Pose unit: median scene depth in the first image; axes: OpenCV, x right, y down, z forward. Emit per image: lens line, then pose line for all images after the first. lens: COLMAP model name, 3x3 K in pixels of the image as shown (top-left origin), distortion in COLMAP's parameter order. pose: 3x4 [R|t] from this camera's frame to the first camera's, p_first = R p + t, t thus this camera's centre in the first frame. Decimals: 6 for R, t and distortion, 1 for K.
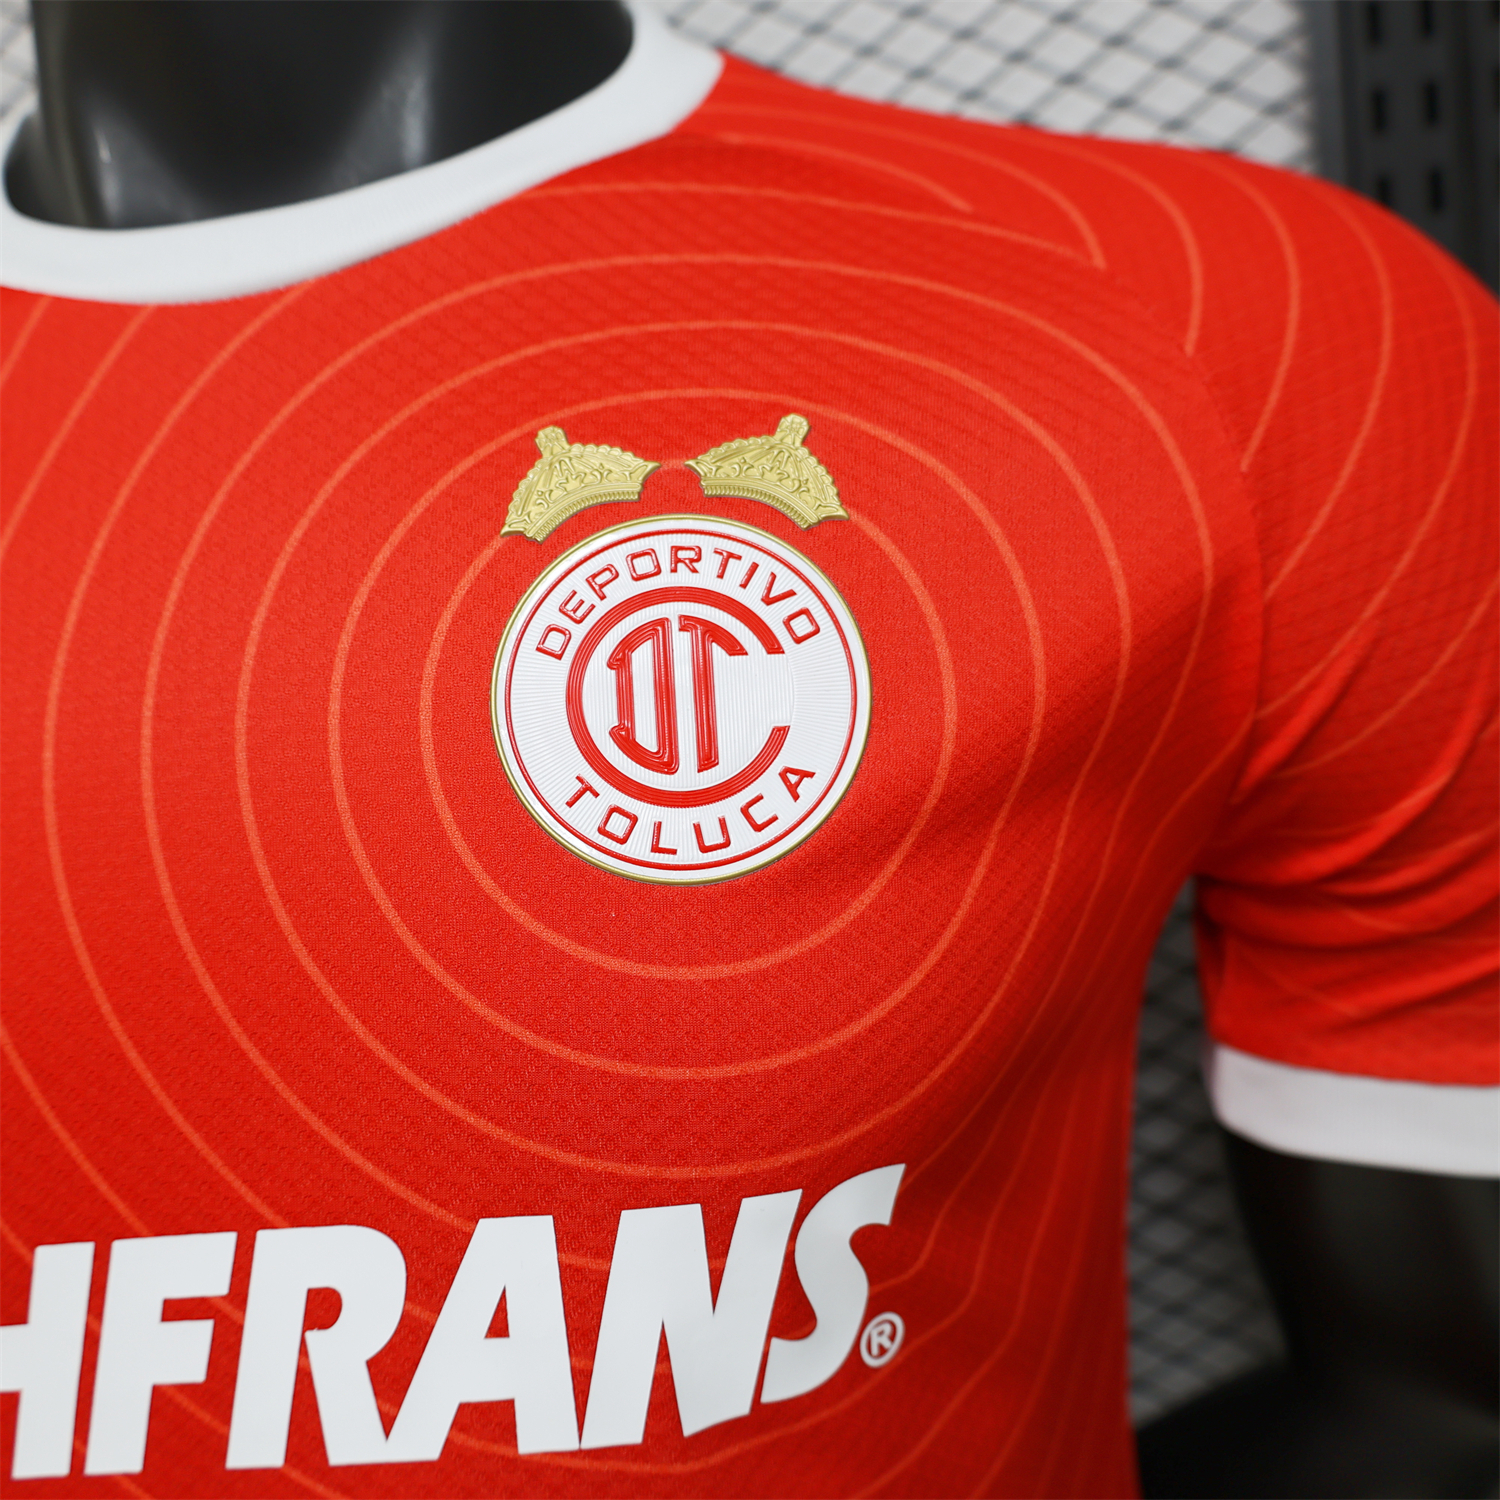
lens RADIAL K [[1575.6, 0, 750.0], [0, 1575.6, 750.0], [0, 0, 1]] dist [-0.019753, 0.012705]
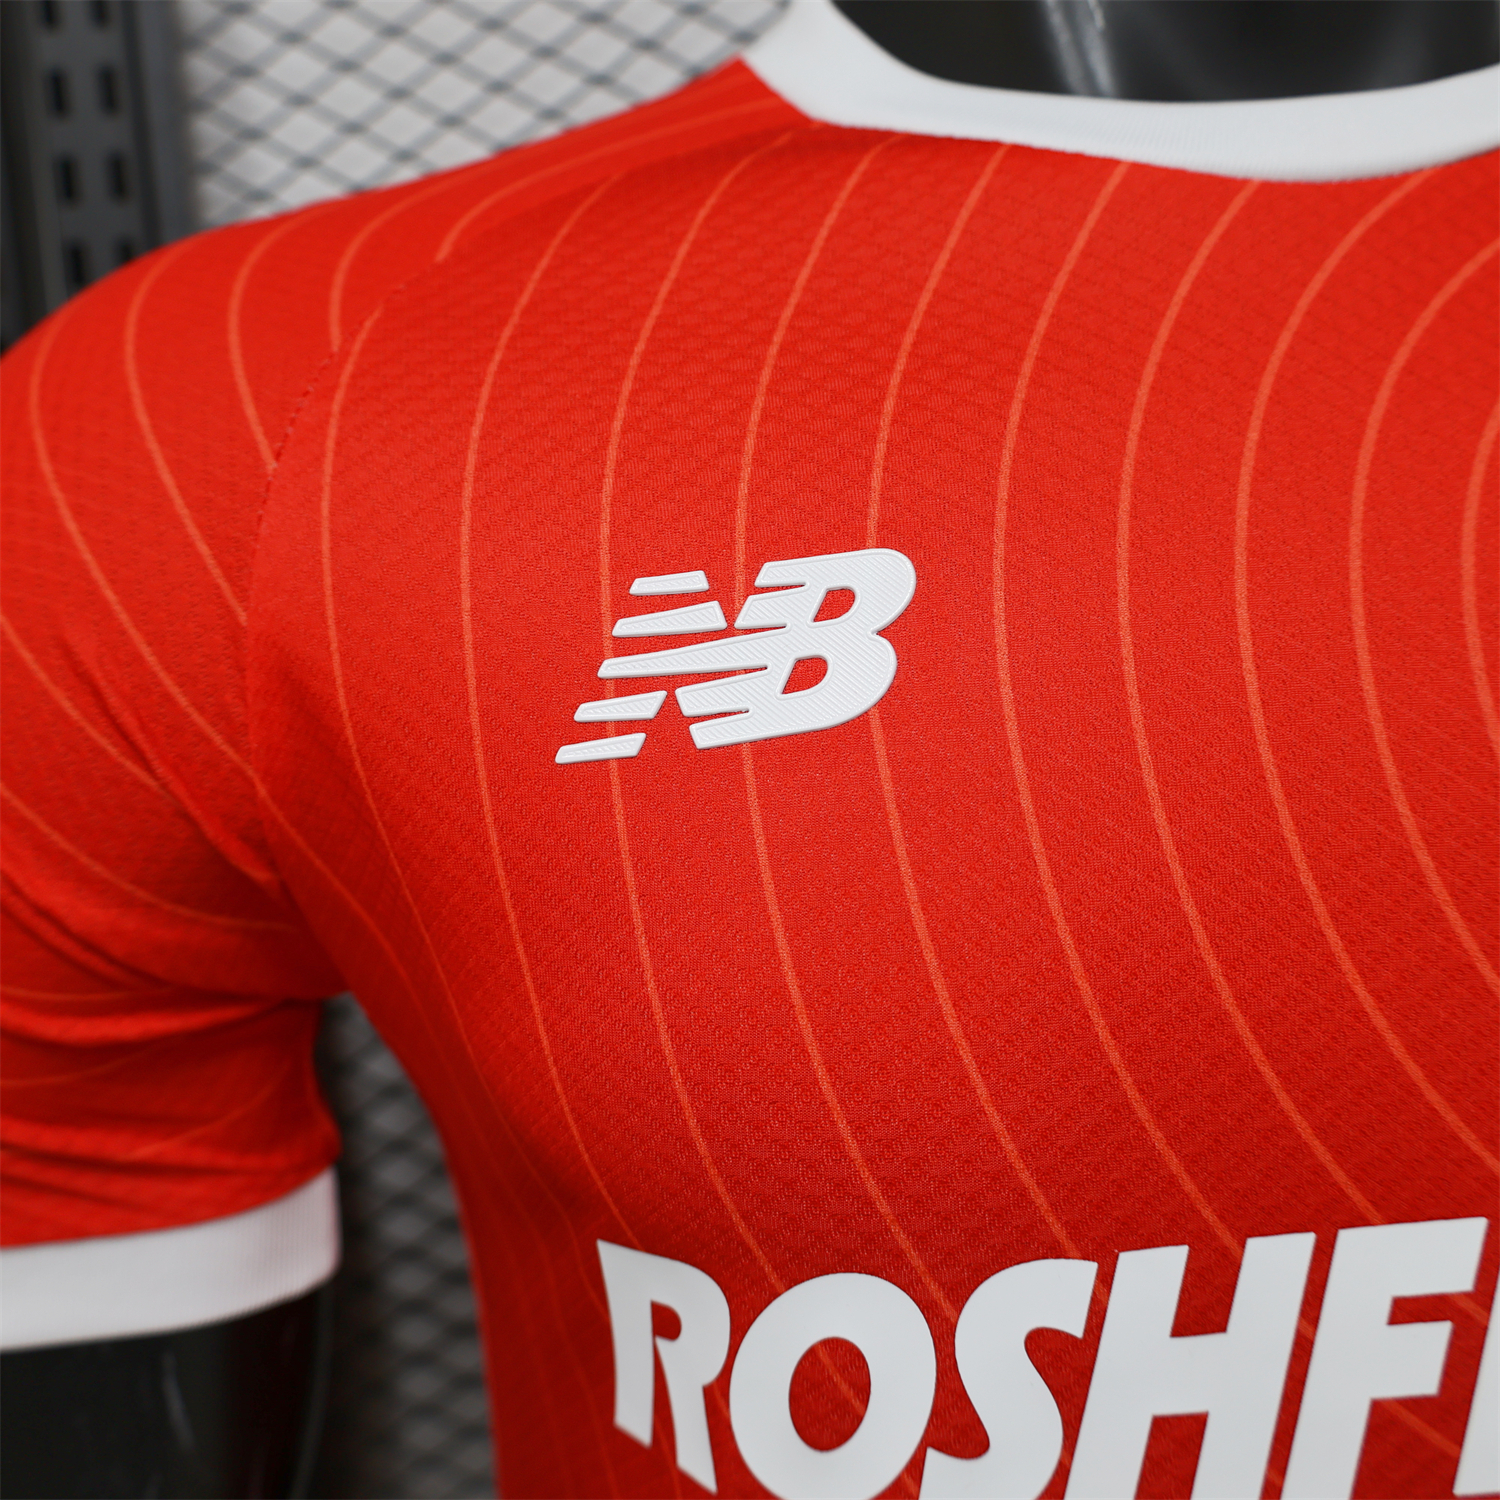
lens RADIAL K [[1442.2, 0, 684.1], [0, 1442.2, 751.7], [0, 0, 1]] dist [-0.013115, 0.010441]
pose [[0.989930, 0.037256, 0.136565, -0.877647], [-0.031801, 0.998615, -0.041911, 0.096342], [-0.137937, 0.037146, 0.989744, 0.262563]]
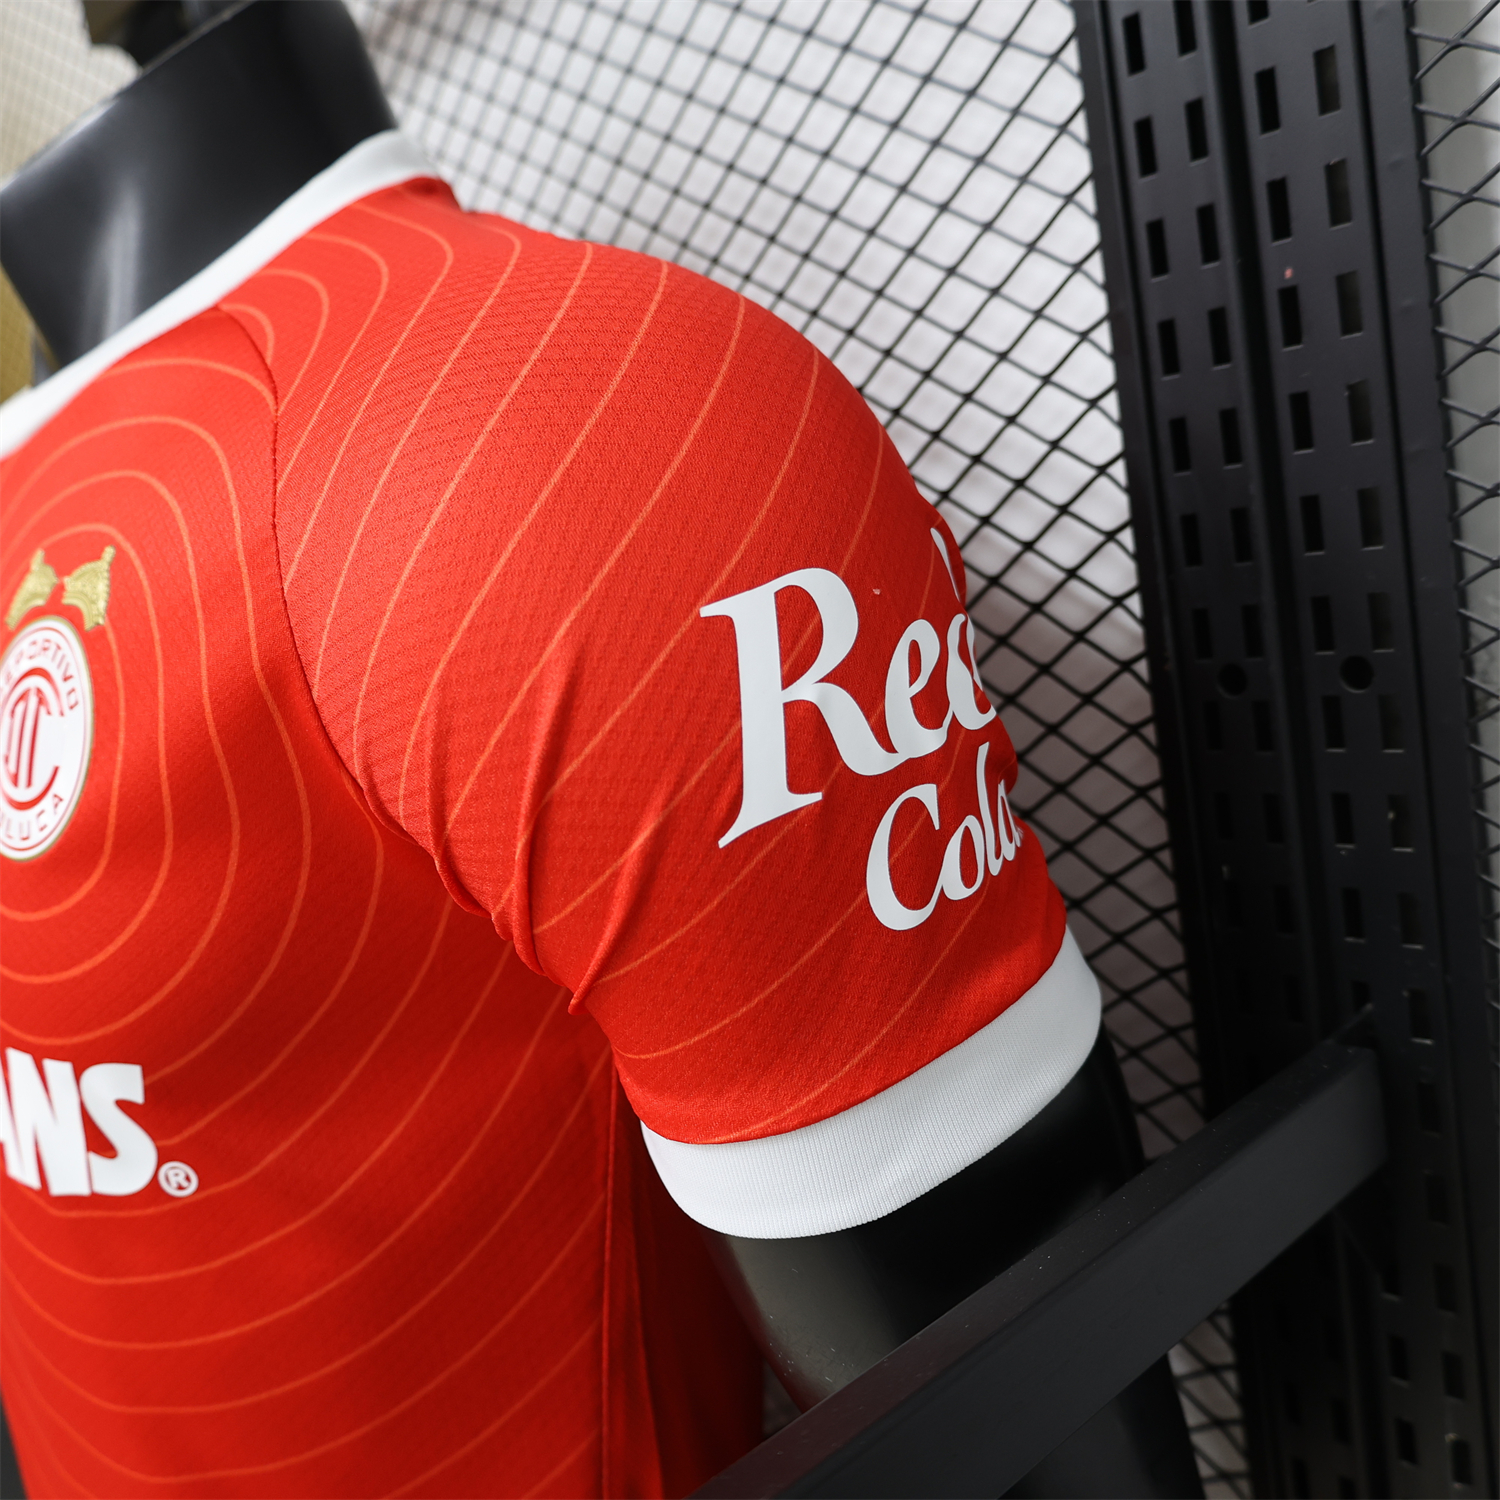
lens RADIAL K [[1575.6, 0, 750.0], [0, 1575.6, 750.0], [0, 0, 1]] dist [-0.019753, 0.012705]
pose [[0.740216, 0.108063, -0.663628, 1.478795], [-0.024979, 0.990739, 0.133466, -0.242020], [0.671905, -0.082217, 0.736060, 0.328964]]
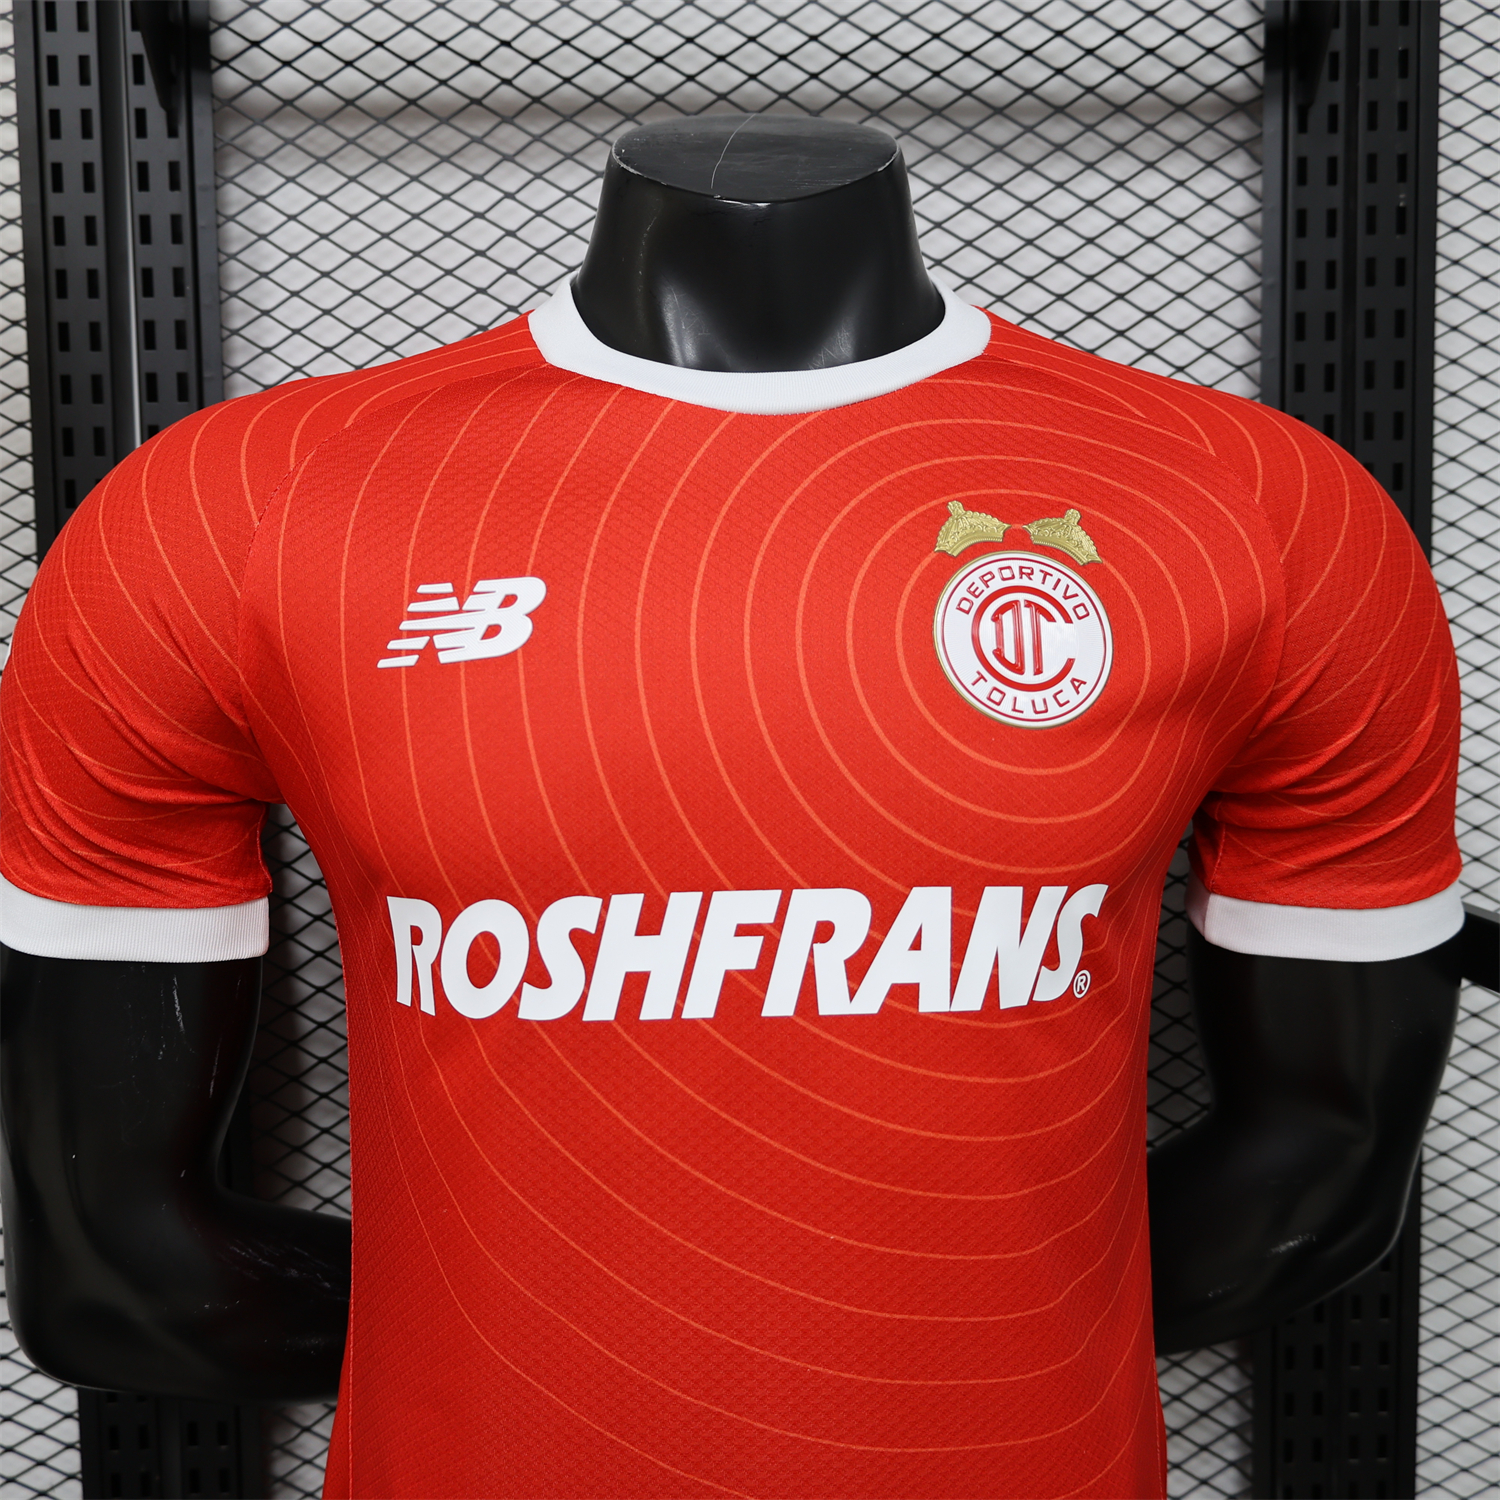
lens RADIAL K [[1575.6, 0, 750.0], [0, 1575.6, 750.0], [0, 0, 1]] dist [-0.019753, 0.012705]
pose [[0.984552, 0.093282, 0.148174, -0.661951], [-0.081204, 0.993016, -0.085584, 0.302512], [-0.155122, 0.072229, 0.985251, -0.905085]]
